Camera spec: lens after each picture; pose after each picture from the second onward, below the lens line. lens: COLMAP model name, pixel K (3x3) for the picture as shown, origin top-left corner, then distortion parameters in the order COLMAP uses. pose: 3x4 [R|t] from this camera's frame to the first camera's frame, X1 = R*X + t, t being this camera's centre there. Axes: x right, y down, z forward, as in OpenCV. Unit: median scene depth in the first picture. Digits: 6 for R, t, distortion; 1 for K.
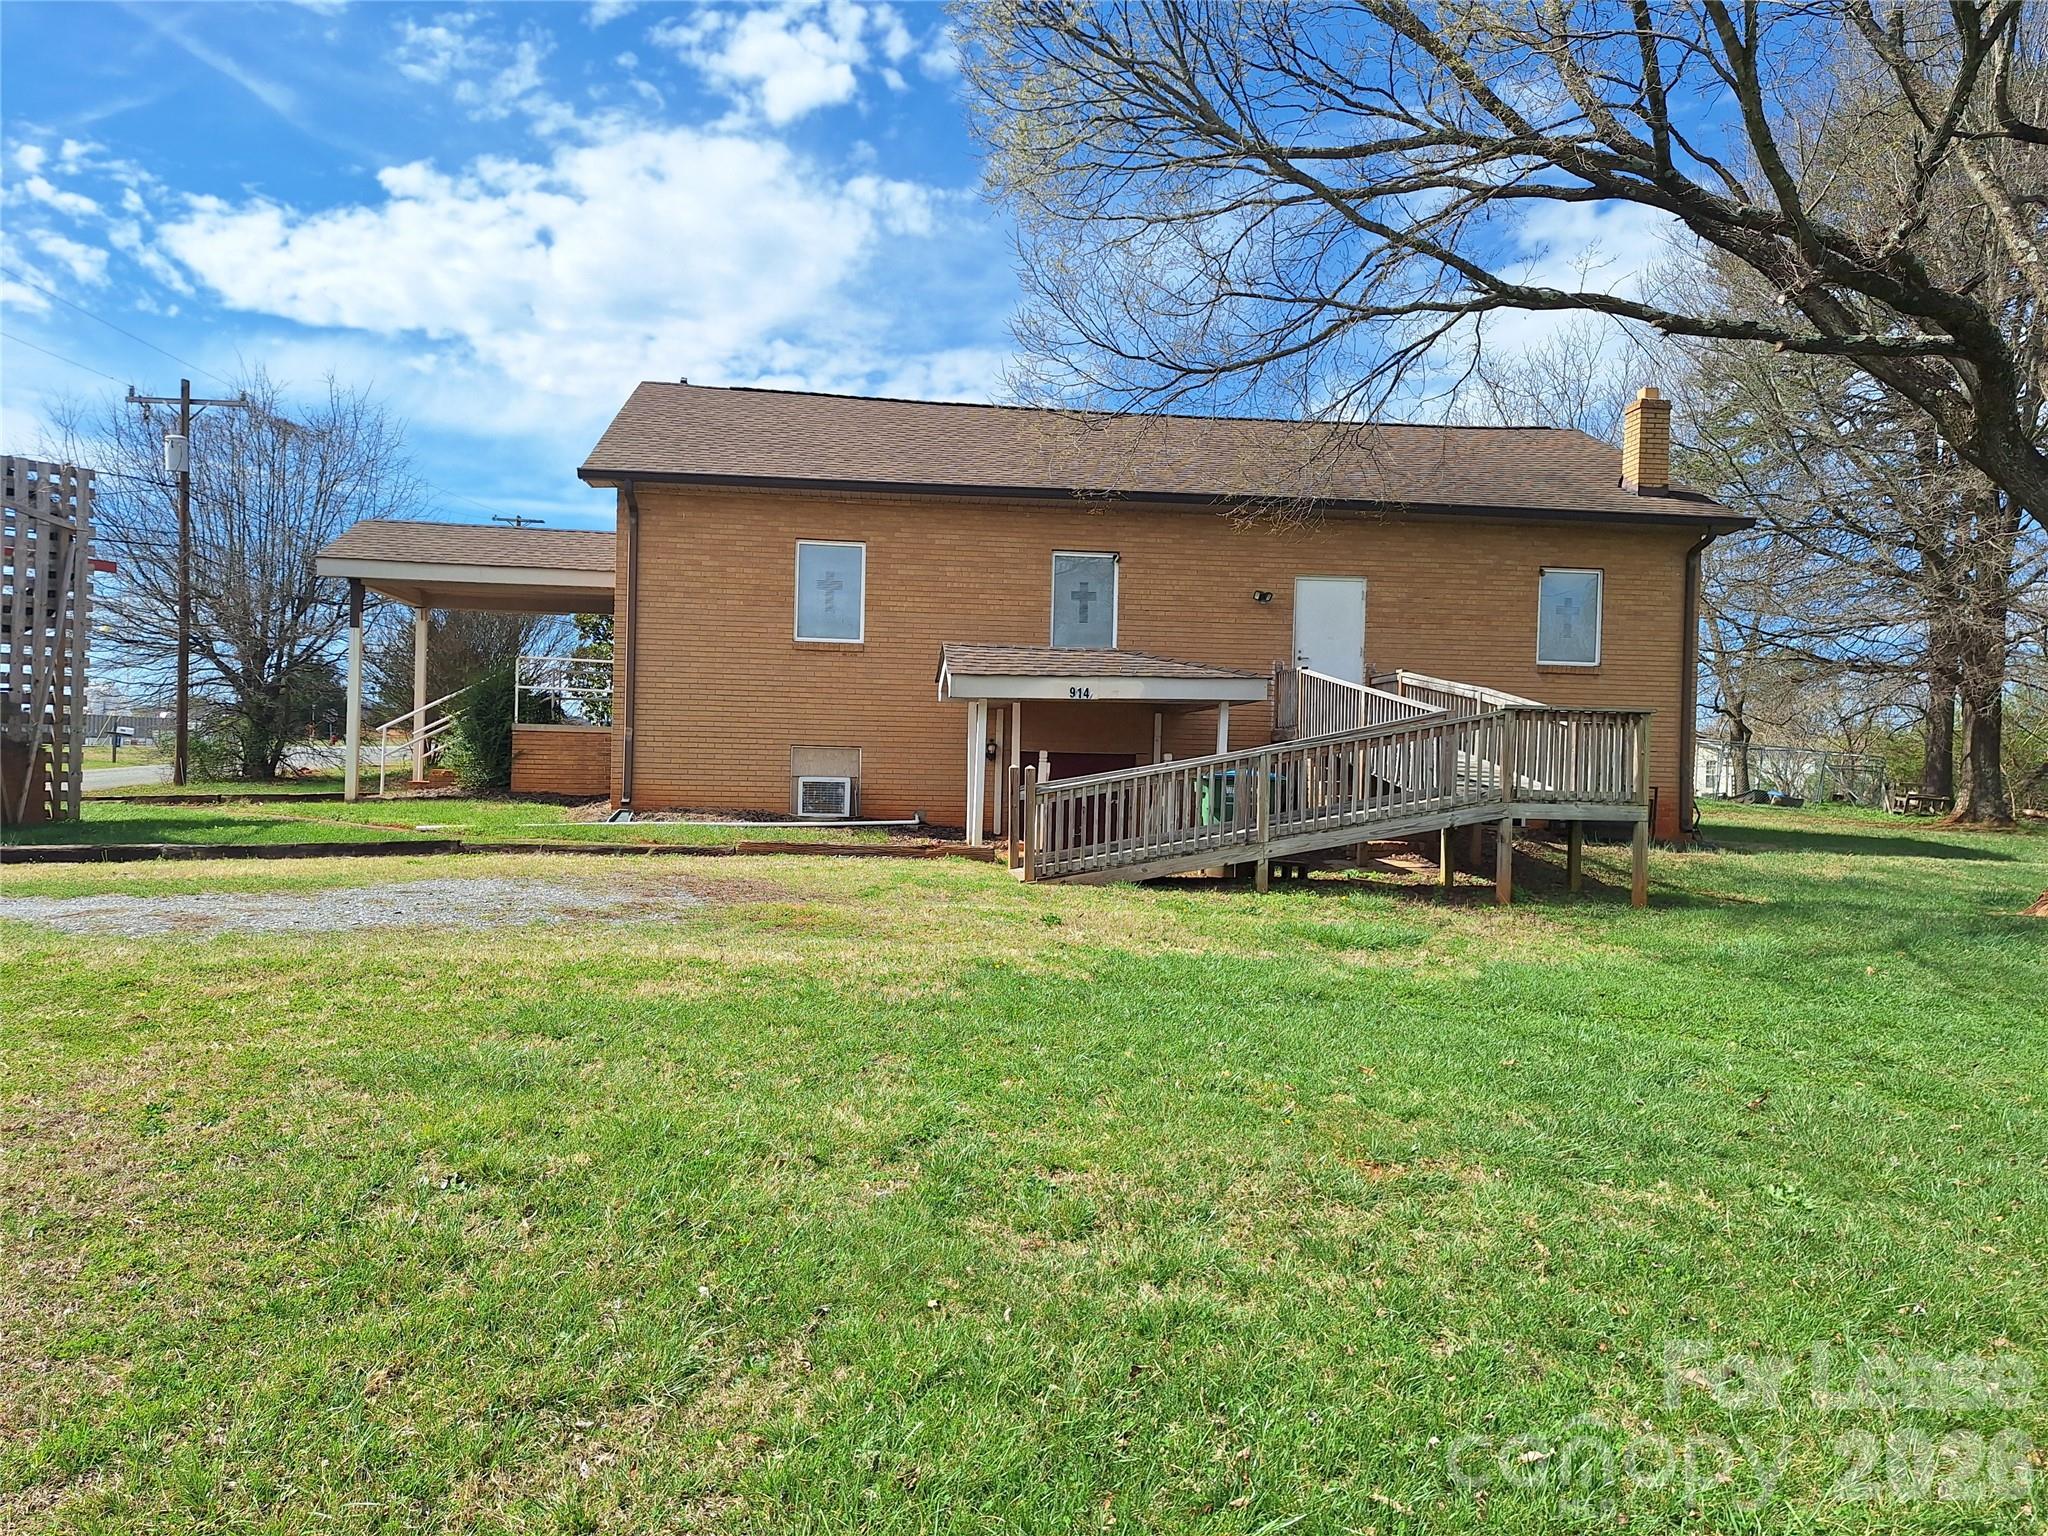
lens RADIAL K [[1381.5, 0, 1024.0], [0, 1381.5, 768.0], [0, 0, 1]] dist [0.034294, 0.000199]
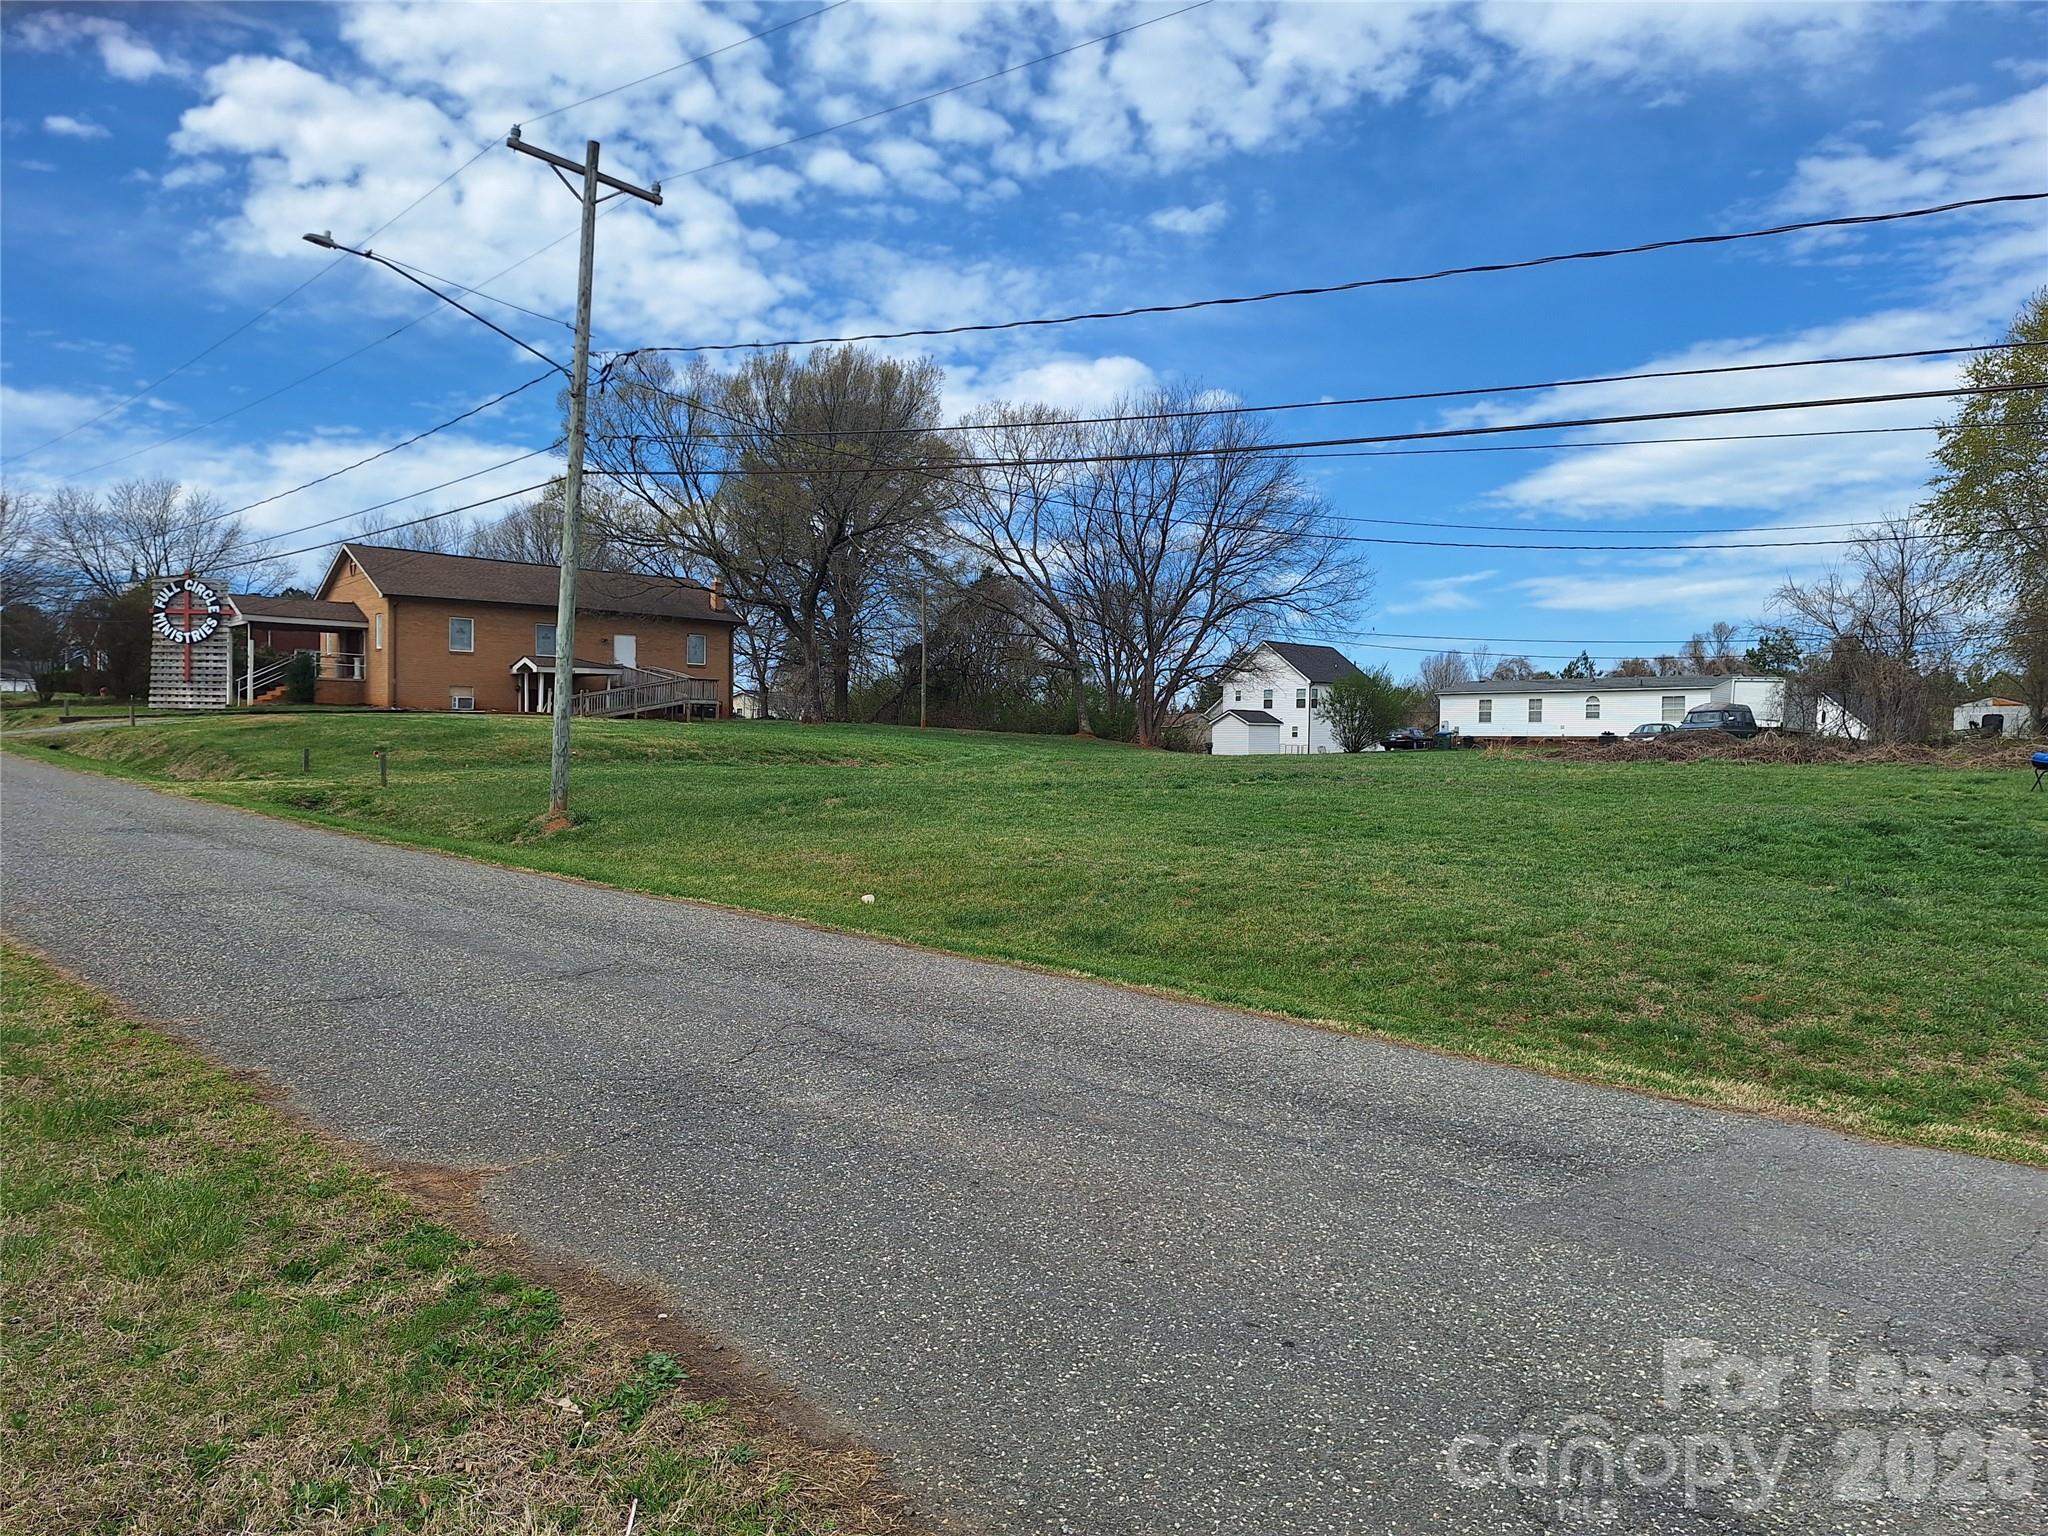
lens RADIAL K [[1381.5, 0, 1024.0], [0, 1381.5, 768.0], [0, 0, 1]] dist [0.034294, 0.000199]
pose [[0.816197, -0.021799, 0.577363, -0.905538], [0.003230, 0.999445, 0.033169, 0.065535], [-0.577765, -0.025207, 0.815814, -2.210813]]
